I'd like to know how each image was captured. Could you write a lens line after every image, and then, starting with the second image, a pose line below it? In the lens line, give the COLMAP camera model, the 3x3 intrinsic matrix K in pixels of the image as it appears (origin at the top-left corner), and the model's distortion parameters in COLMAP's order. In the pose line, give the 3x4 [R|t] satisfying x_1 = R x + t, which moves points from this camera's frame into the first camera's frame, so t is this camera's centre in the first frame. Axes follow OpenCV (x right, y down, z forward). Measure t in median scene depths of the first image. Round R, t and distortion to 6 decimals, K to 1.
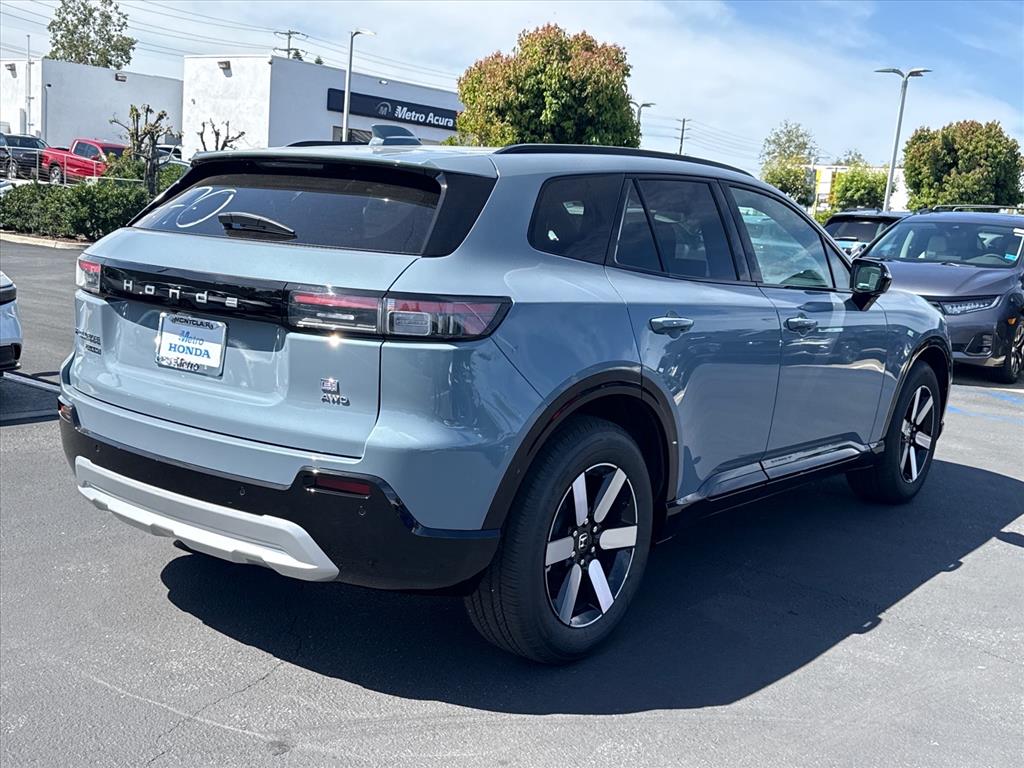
lens RADIAL K [[1078.5, 0, 509.7], [0, 1078.5, 387.3], [0, 0, 1]] dist [0.057204, 0.000000]
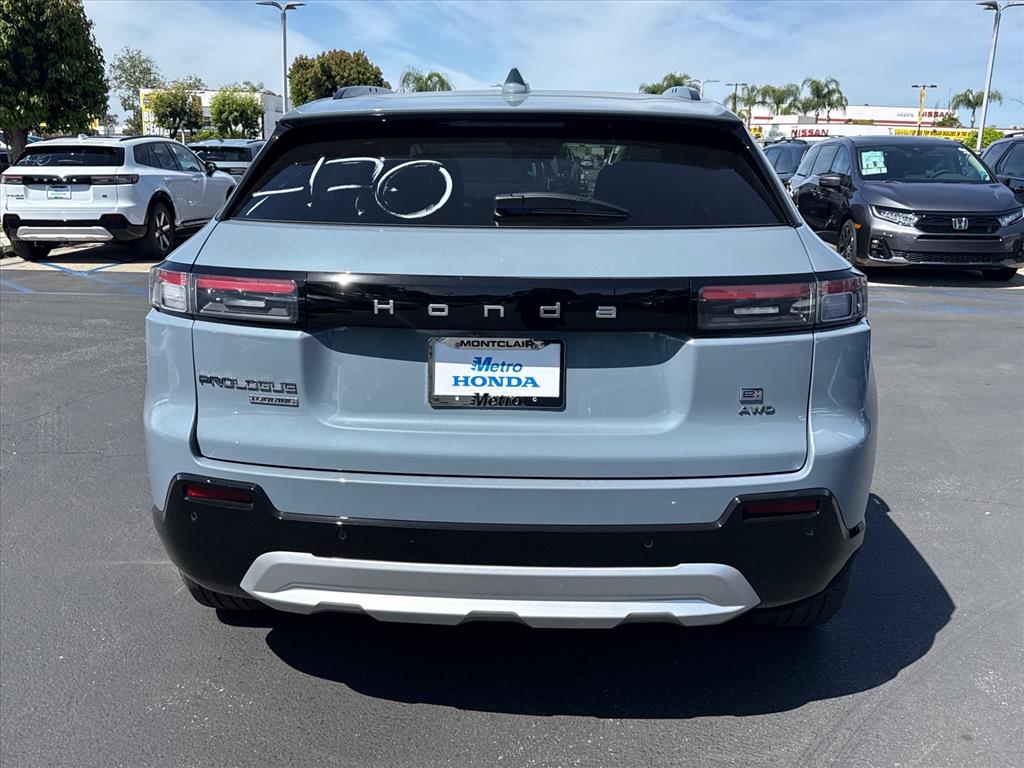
lens RADIAL K [[949.8, 0, 511.5], [0, 949.8, 382.5], [0, 0, 1]] dist [0.040364, 0.000000]
pose [[0.828700, -0.184546, 0.528393, -0.627010], [0.133239, 0.981983, 0.134002, -0.118762], [-0.543602, -0.040645, 0.838358, 0.430822]]
